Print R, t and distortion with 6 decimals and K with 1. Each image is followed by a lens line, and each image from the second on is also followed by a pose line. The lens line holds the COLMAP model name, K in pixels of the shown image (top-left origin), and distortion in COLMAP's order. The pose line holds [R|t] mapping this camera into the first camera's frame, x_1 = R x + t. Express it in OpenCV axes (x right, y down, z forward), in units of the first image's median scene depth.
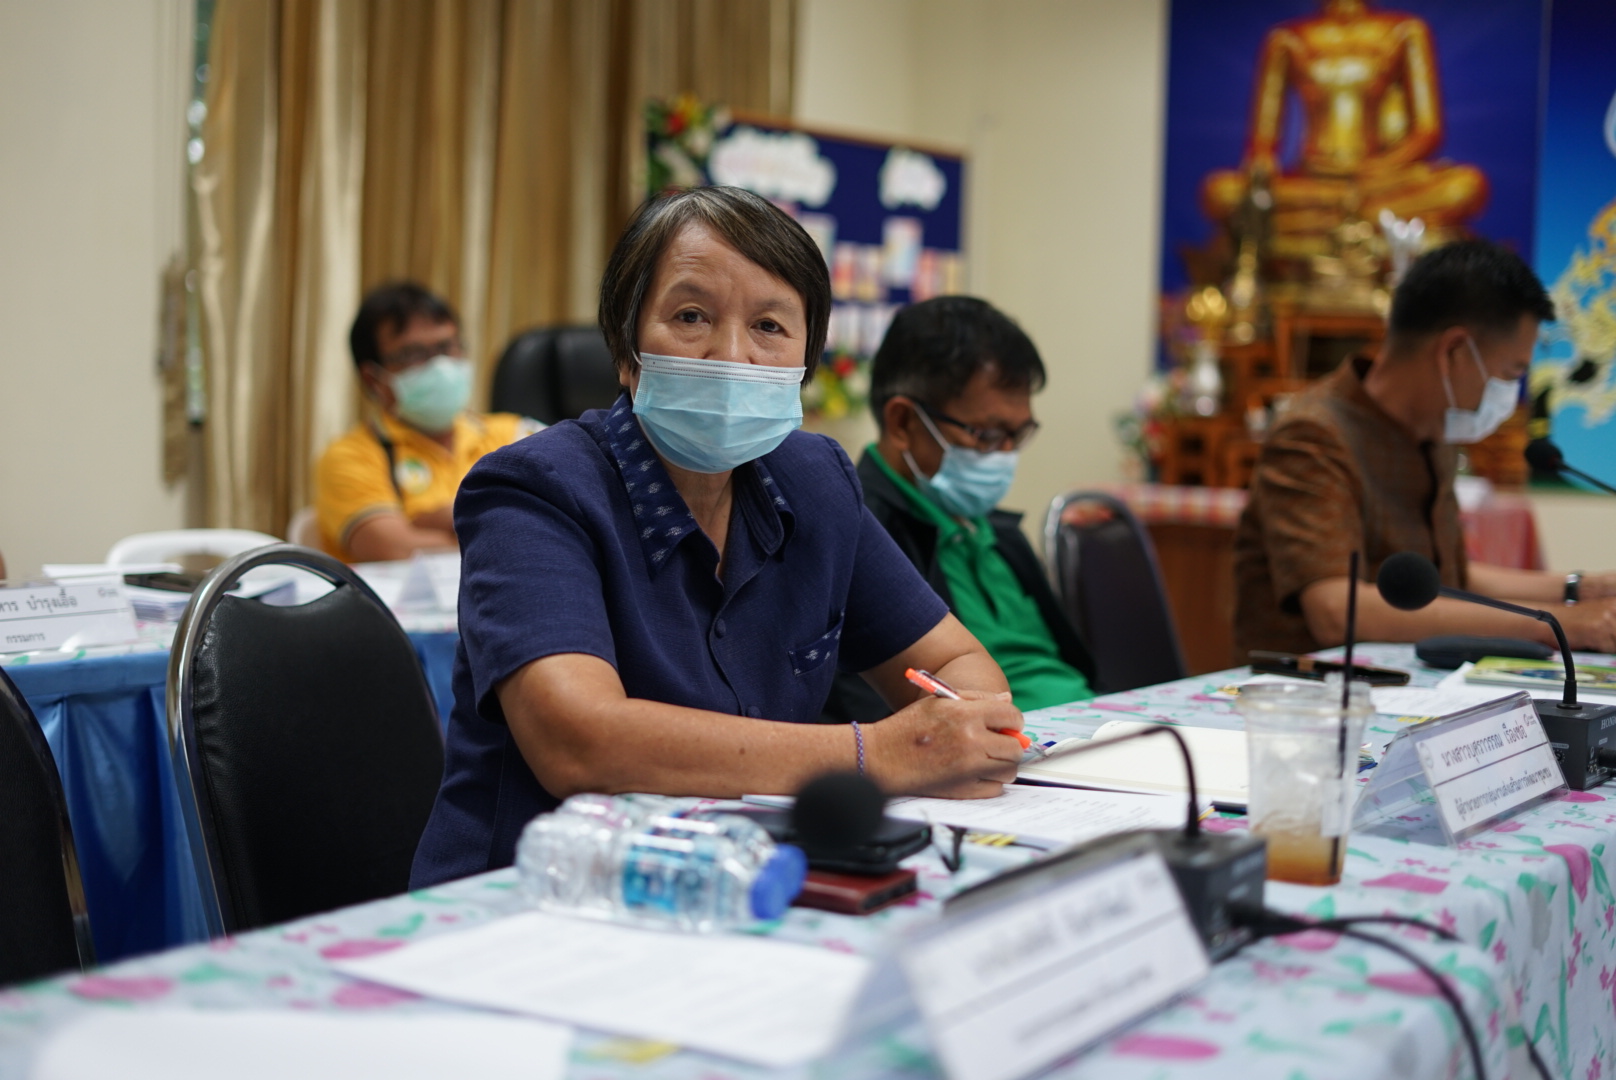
lens RADIAL K [[2389.5, 0, 808.0], [0, 2389.5, 540.0], [0, 0, 1]] dist [-0.002845, 0.000678]
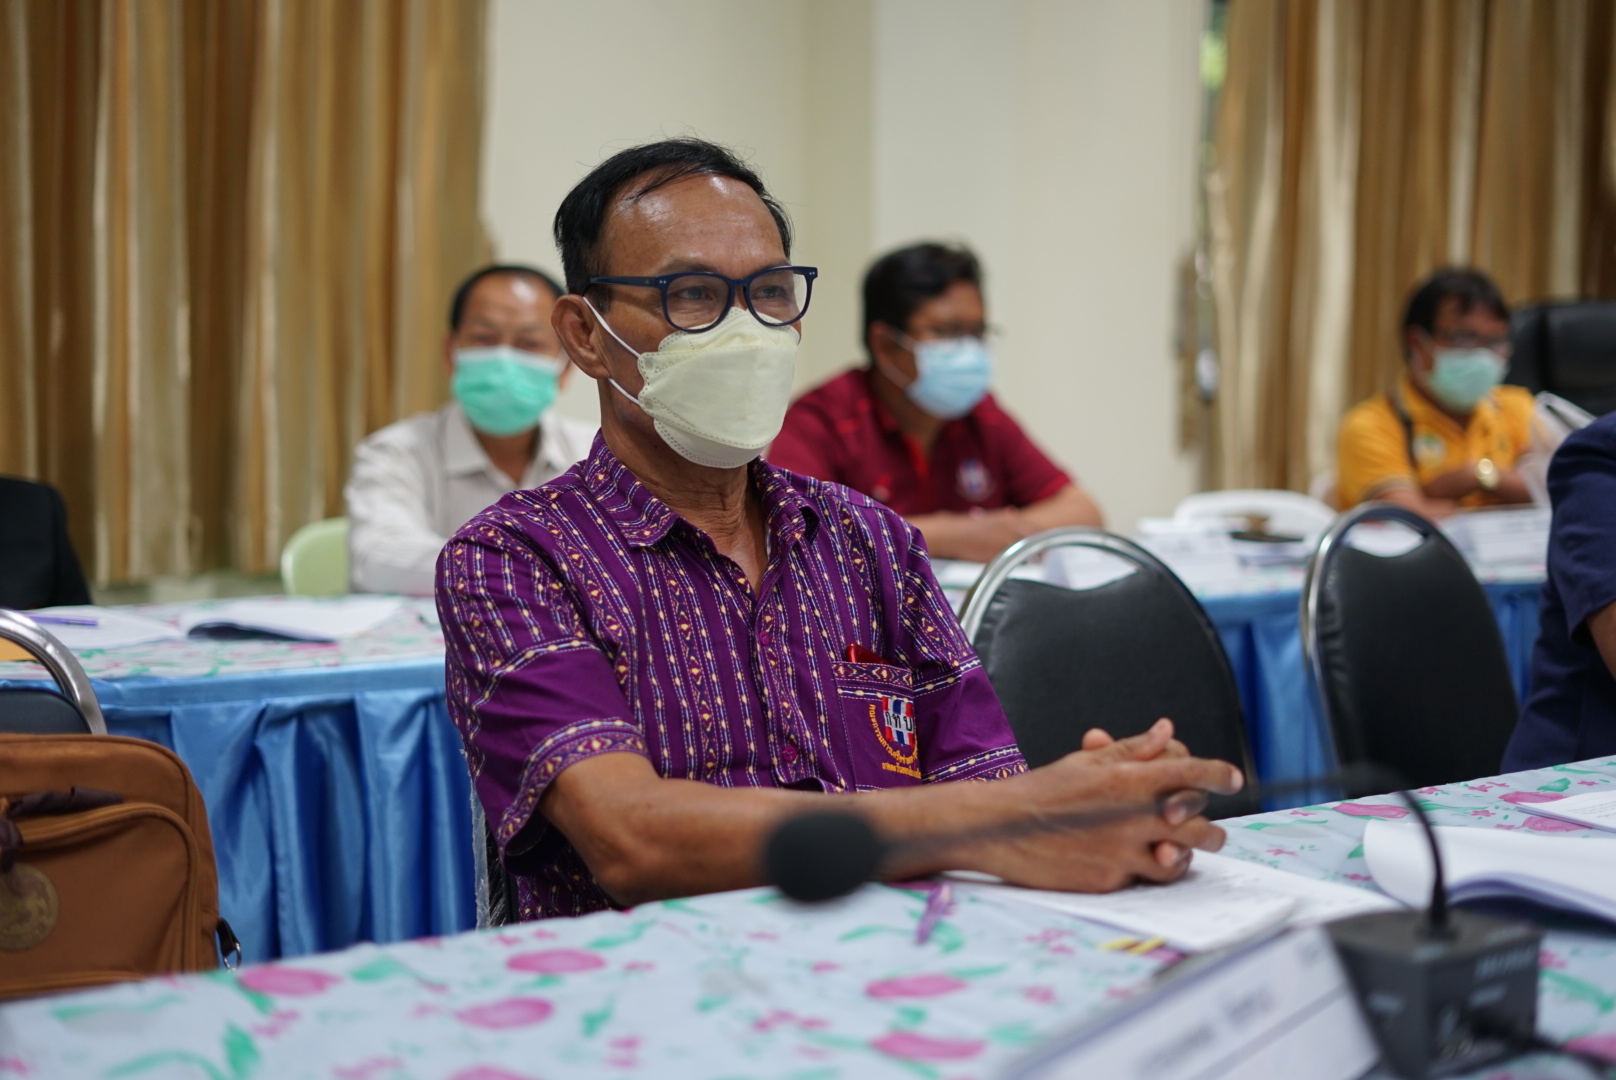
lens RADIAL K [[2486.7, 0, 808.0], [0, 2486.7, 540.0], [0, 0, 1]] dist [0.002491, 0.002960]
pose [[0.936952, 0.009604, -0.349326, -0.025681], [-0.005212, 0.999895, 0.013509, 0.002507], [0.349419, -0.010836, 0.936904, -0.149600]]
